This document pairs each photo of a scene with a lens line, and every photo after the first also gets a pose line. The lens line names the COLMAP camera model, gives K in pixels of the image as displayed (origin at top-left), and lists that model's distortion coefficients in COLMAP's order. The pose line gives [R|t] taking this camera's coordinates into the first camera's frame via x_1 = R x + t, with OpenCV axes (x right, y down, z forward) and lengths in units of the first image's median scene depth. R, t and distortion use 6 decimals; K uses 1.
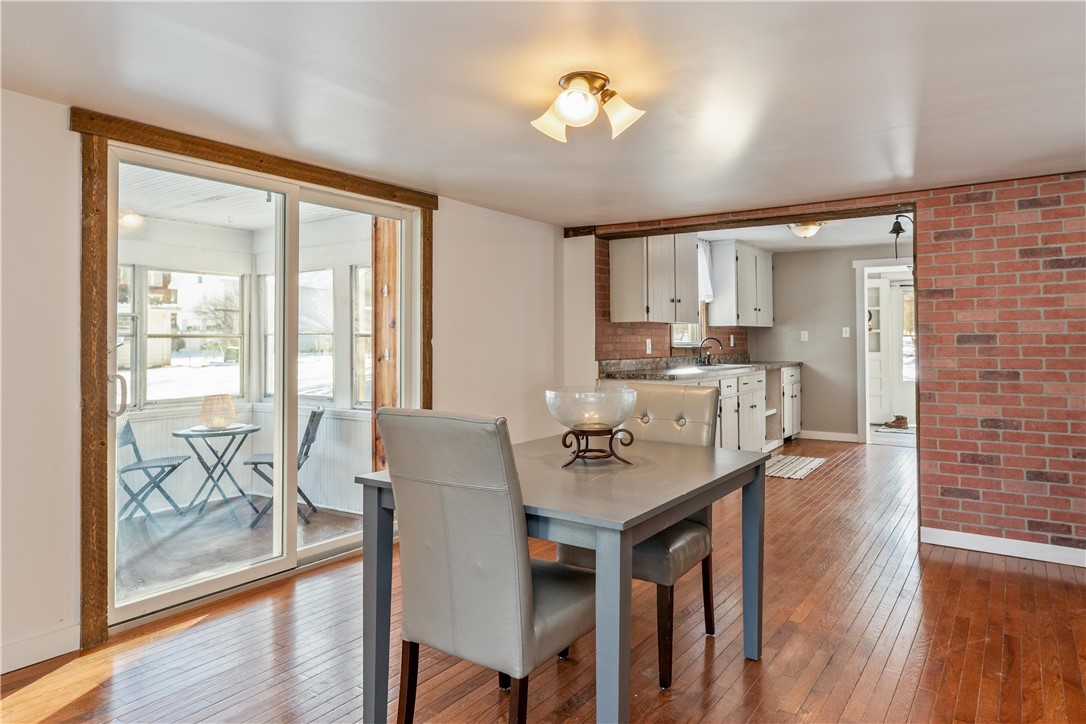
lens RADIAL K [[676.1, 0, 537.5], [0, 676.1, 334.7], [0, 0, 1]] dist [0.003117, -0.000742]
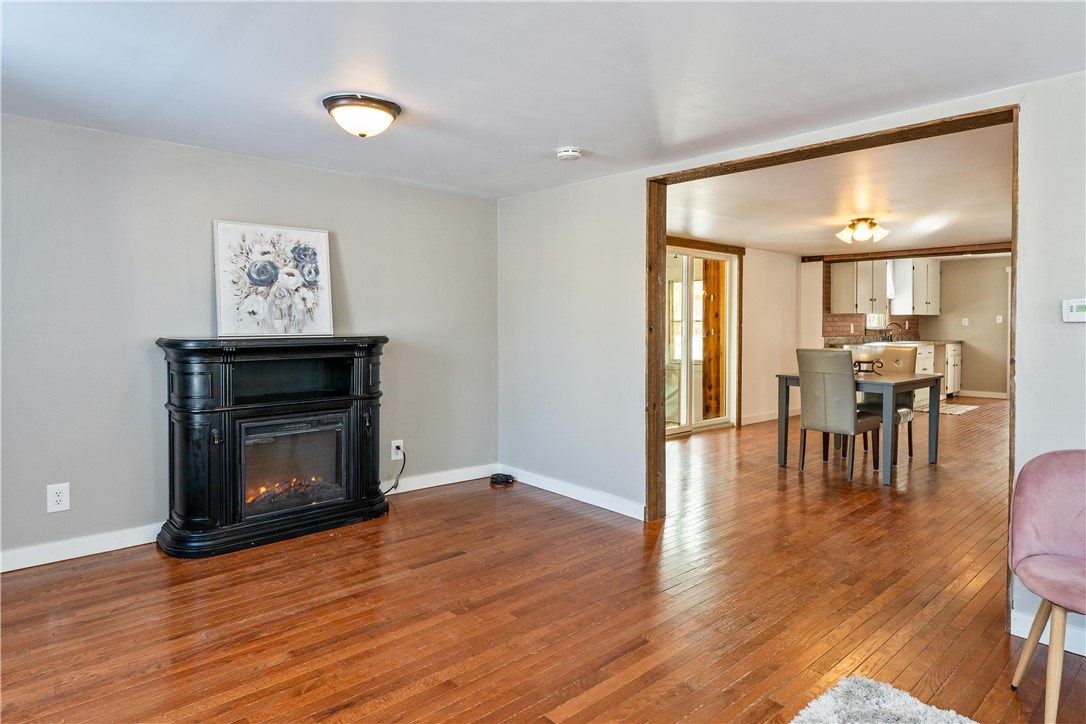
lens RADIAL K [[626.0, 0, 530.8], [0, 626.0, 340.0], [0, 0, 1]] dist [-0.003737, -0.000317]
pose [[0.972341, 0.009460, -0.233374, -0.275650], [-0.001229, 0.999373, 0.035391, -0.008357], [0.233563, -0.034126, 0.971743, -0.727878]]
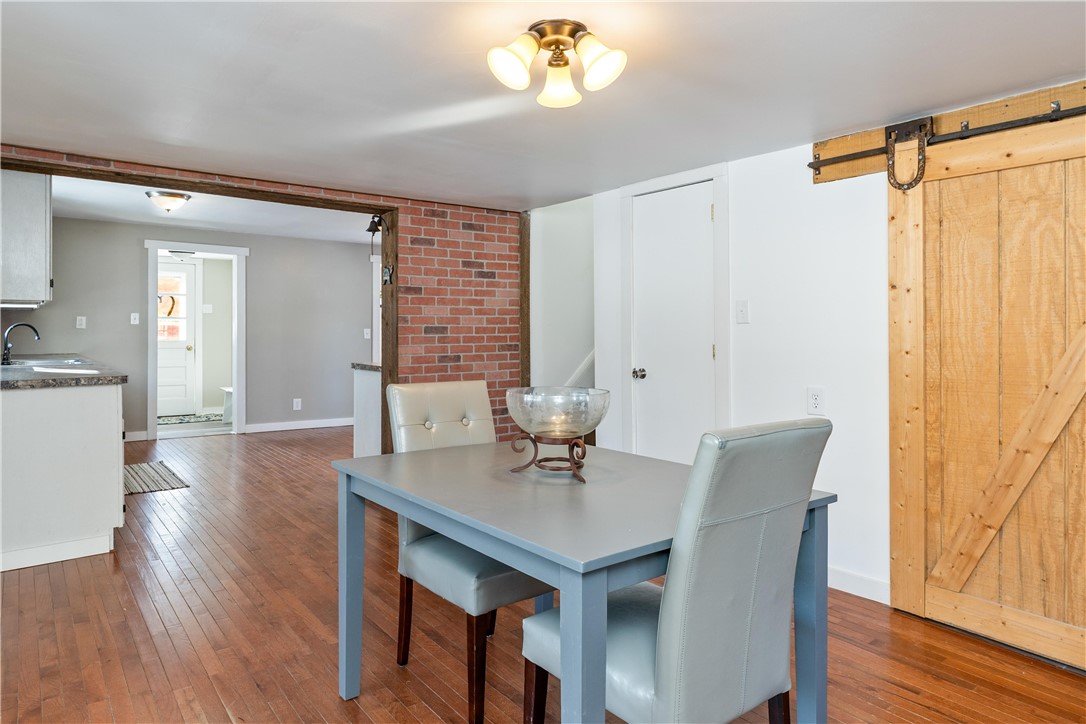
lens RADIAL K [[676.1, 0, 528.9], [0, 676.1, 339.2], [0, 0, 1]] dist [0.003117, -0.000742]
pose [[0.310519, -0.011336, 0.950500, -0.369567], [-0.015418, 0.999737, 0.016960, 0.000161], [-0.950442, -0.019921, 0.310262, 0.368363]]
